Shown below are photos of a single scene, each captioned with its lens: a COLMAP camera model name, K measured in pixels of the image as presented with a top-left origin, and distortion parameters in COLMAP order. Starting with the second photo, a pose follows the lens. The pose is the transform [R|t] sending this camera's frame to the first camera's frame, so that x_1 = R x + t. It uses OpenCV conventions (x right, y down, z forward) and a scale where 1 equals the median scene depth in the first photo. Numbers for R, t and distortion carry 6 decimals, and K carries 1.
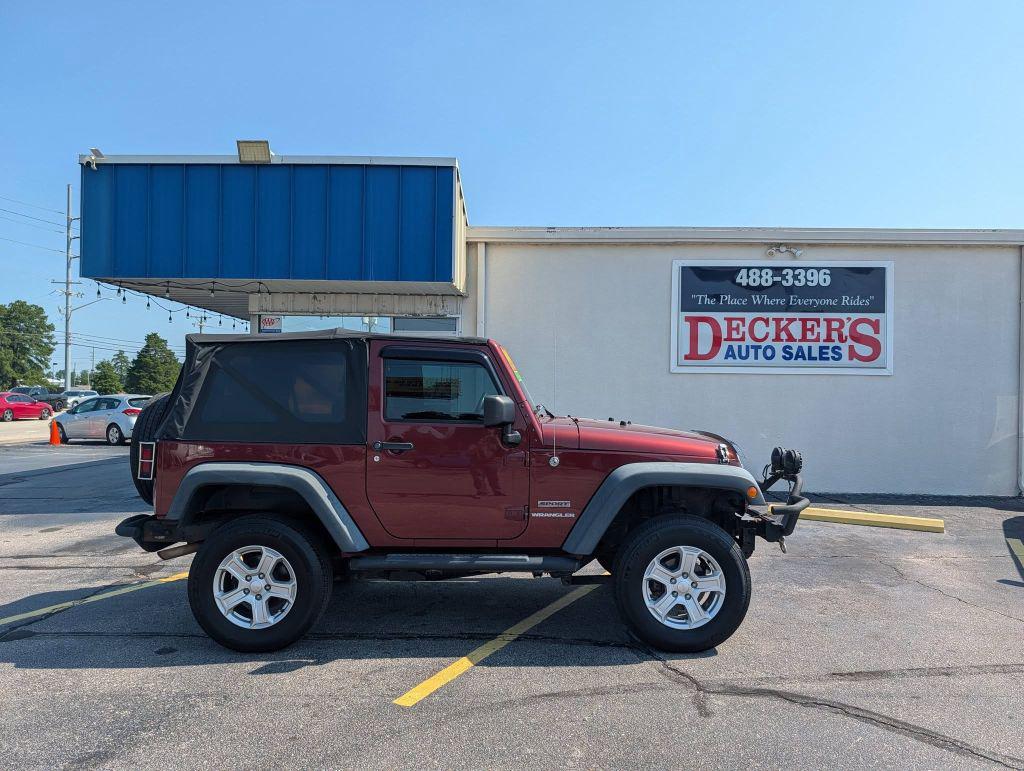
lens RADIAL K [[739.3, 0, 533.1], [0, 739.3, 392.0], [0, 0, 1]] dist [0.010937, -0.010270]
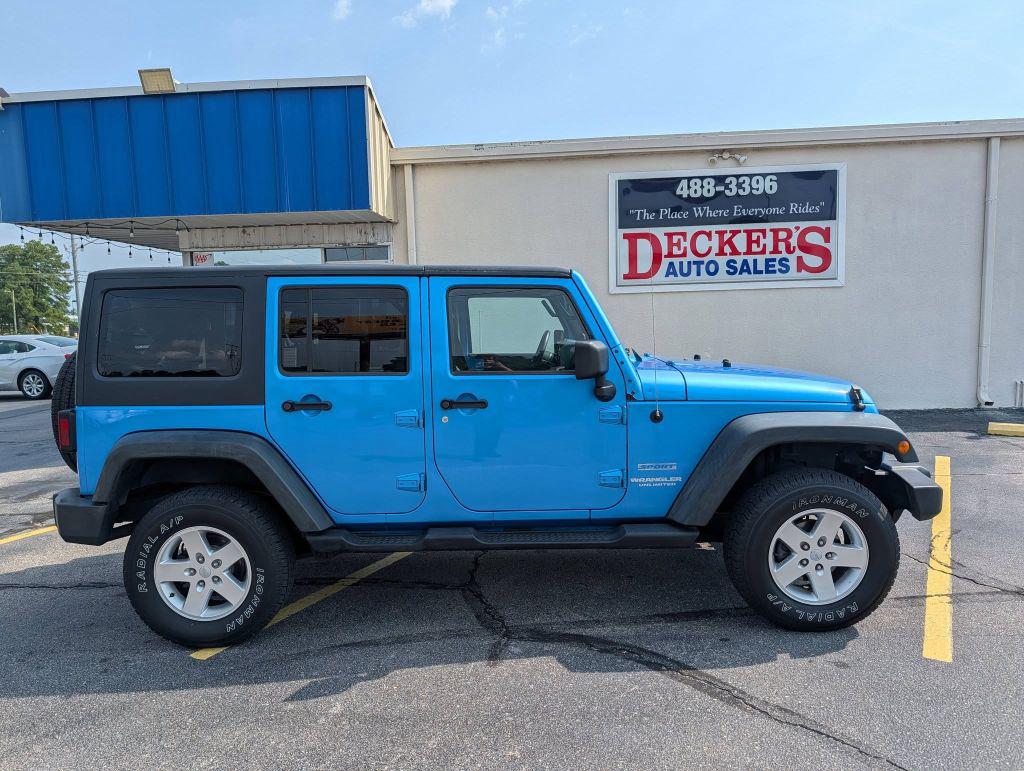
lens RADIAL K [[739.3, 0, 510.4], [0, 739.3, 392.0], [0, 0, 1]] dist [0.010937, -0.010270]
pose [[0.997920, -0.035276, -0.053949, 0.105303], [0.041008, 0.993180, 0.109138, -0.009144], [0.049731, -0.111123, 0.992562, 0.022163]]
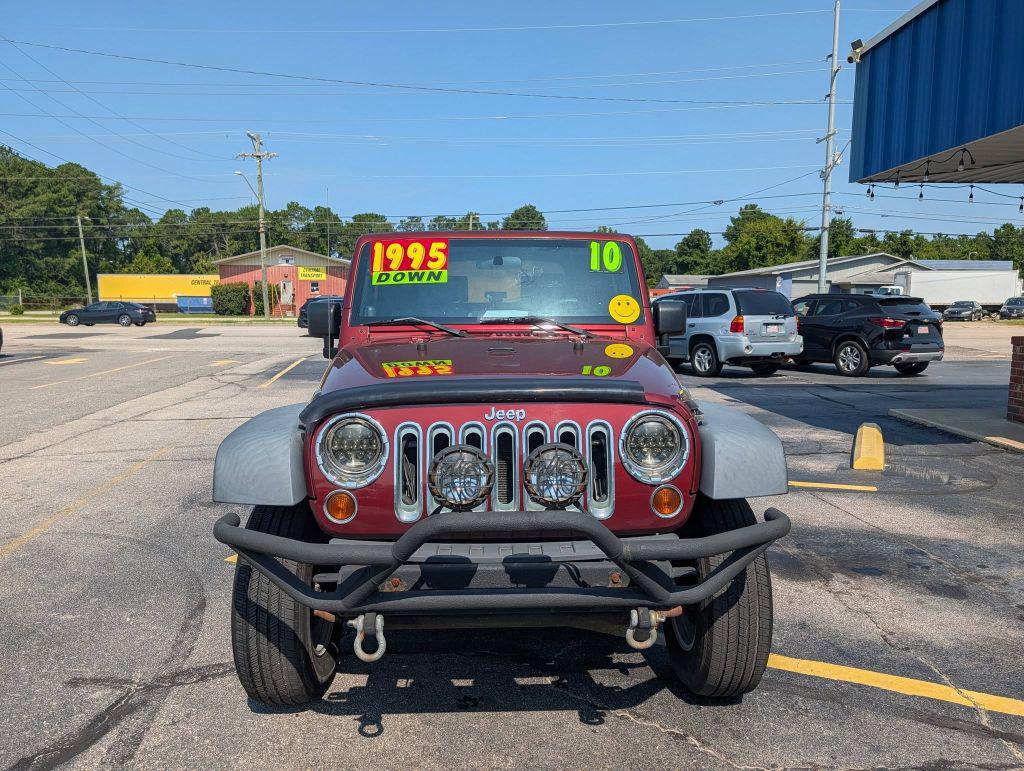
lens RADIAL K [[739.3, 0, 516.9], [0, 739.3, 385.9], [0, 0, 1]] dist [0.010937, -0.010270]
pose [[0.030116, 0.112363, -0.993211, 0.346599], [0.005176, 0.993631, 0.112567, 0.001008], [0.999533, -0.008531, 0.029342, 0.487129]]
